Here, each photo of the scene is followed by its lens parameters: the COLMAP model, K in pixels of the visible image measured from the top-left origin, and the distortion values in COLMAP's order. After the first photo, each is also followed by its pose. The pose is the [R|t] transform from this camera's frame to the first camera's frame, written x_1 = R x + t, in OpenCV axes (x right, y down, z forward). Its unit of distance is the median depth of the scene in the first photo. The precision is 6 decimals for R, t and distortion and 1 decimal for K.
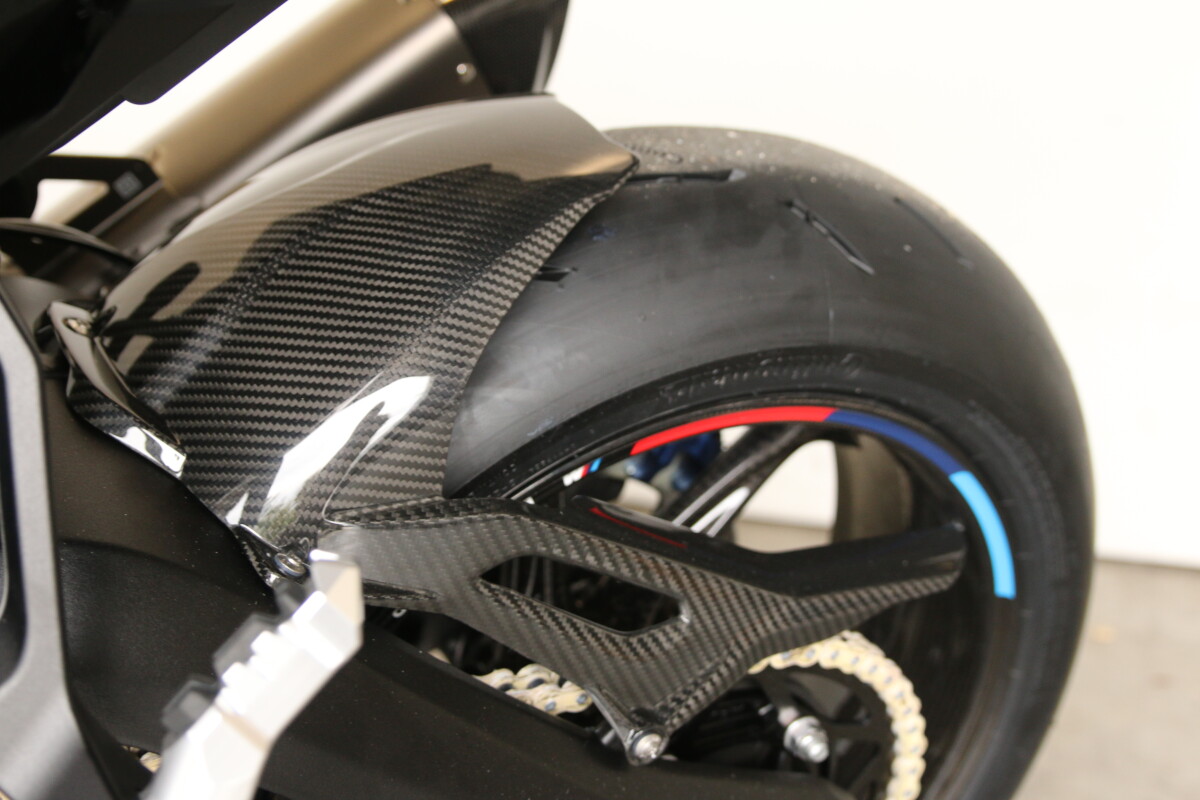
lens RADIAL K [[1732.1, 0, 598.4], [0, 1732.1, 397.3], [0, 0, 1]] dist [-0.018052, 0.000000]
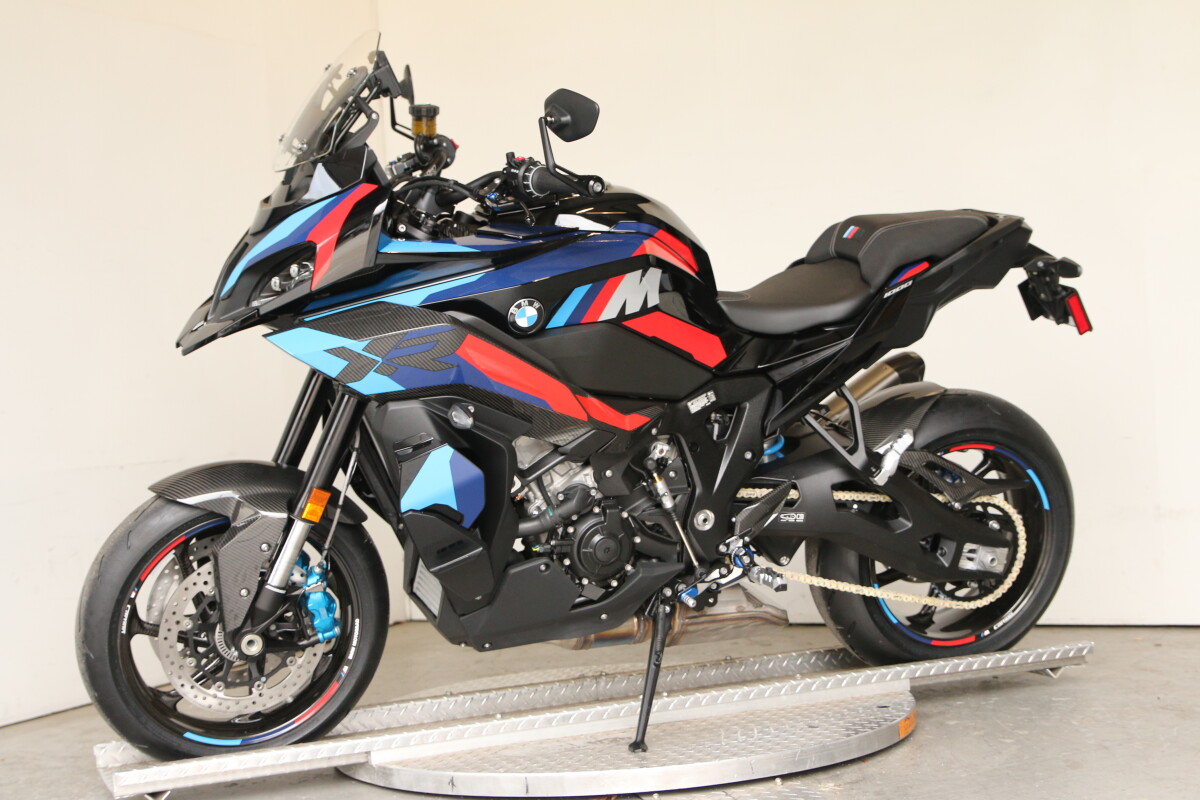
lens RADIAL K [[1760.8, 0, 604.7], [0, 1760.8, 404.1], [0, 0, 1]] dist [-0.053830, 0.000000]
pose [[0.990817, -0.043383, -0.128058, -0.282235], [0.002689, 0.953261, -0.302135, 1.300424], [0.135181, 0.299016, 0.944625, -3.529344]]
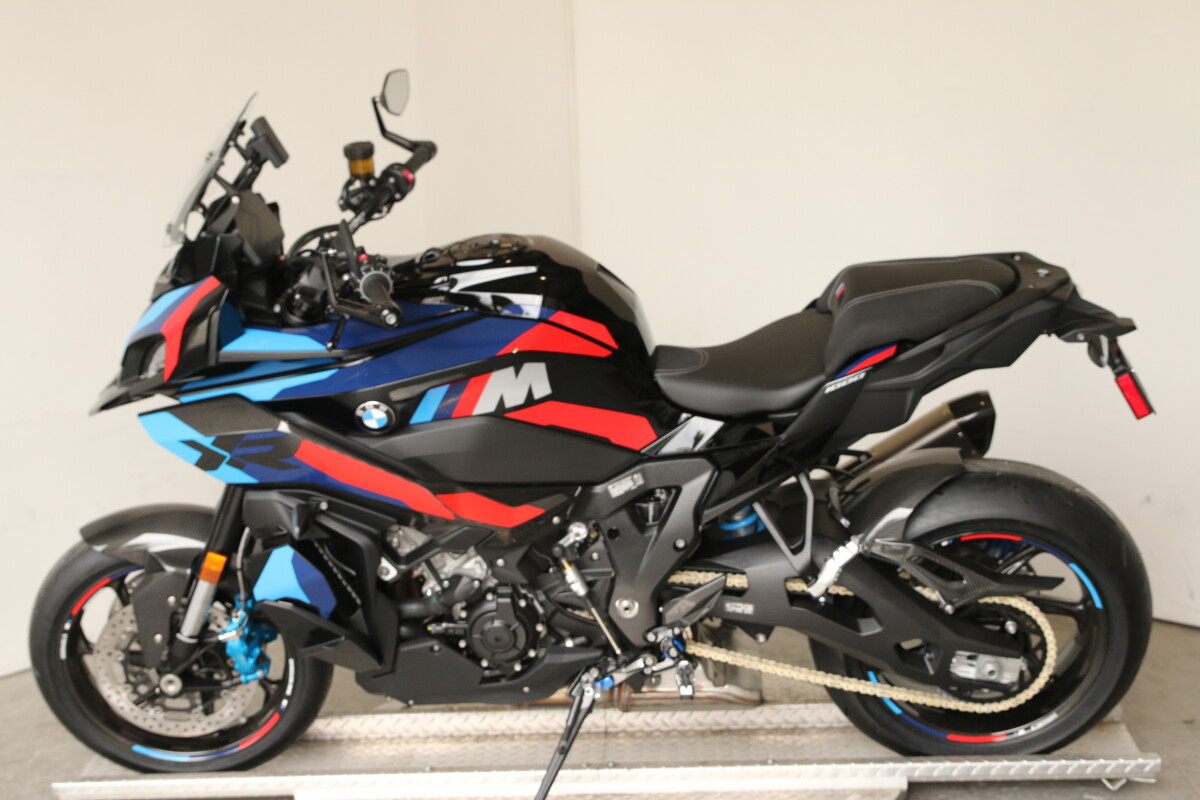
lens RADIAL K [[2002.6, 0, 596.7], [0, 2002.6, 391.8], [0, 0, 1]] dist [-0.015497, 0.000000]
pose [[0.853330, 0.083588, -0.514627, 1.612714], [-0.139758, 0.987613, -0.071328, 0.138080], [0.502290, 0.132789, 0.854442, -3.340556]]
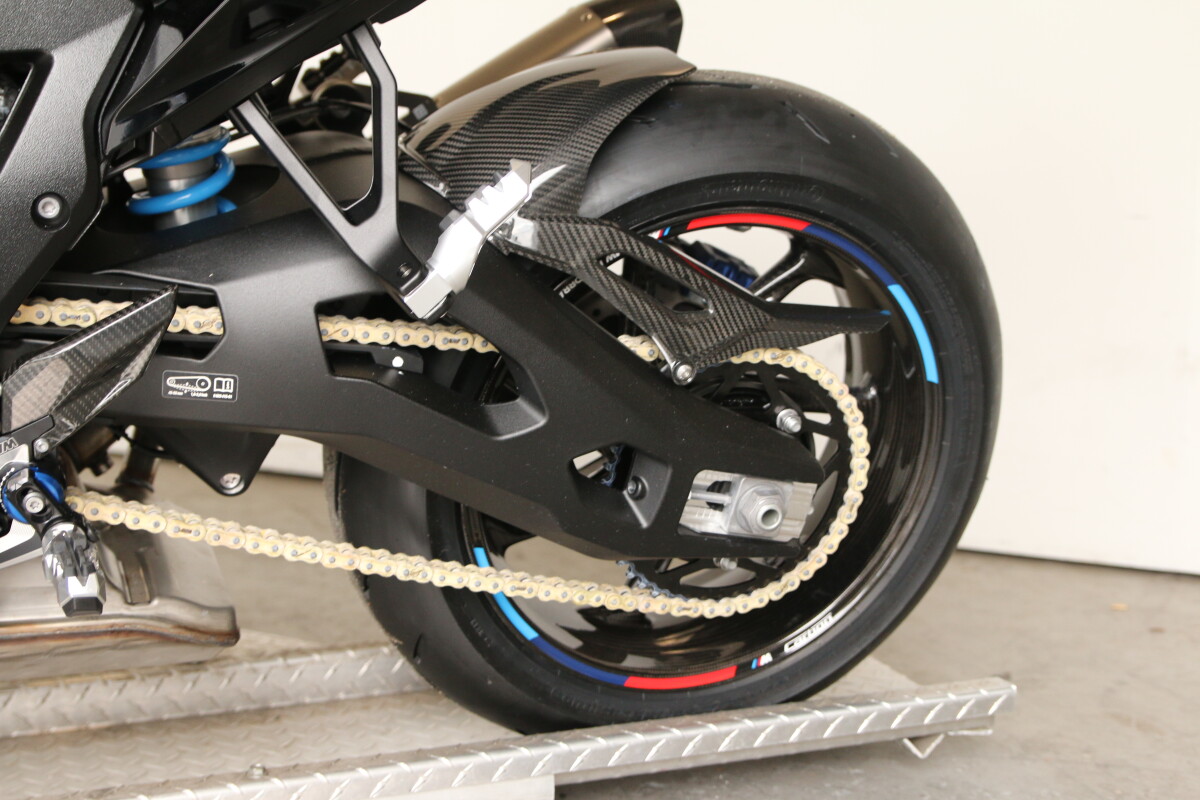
lens RADIAL K [[1760.8, 0, 589.7], [0, 1760.8, 397.2], [0, 0, 1]] dist [-0.053830, 0.000000]
pose [[0.990636, 0.038481, -0.130994, 0.161820], [-0.059495, 0.985241, -0.160503, 0.494715], [0.122884, 0.166794, 0.978304, -0.765013]]
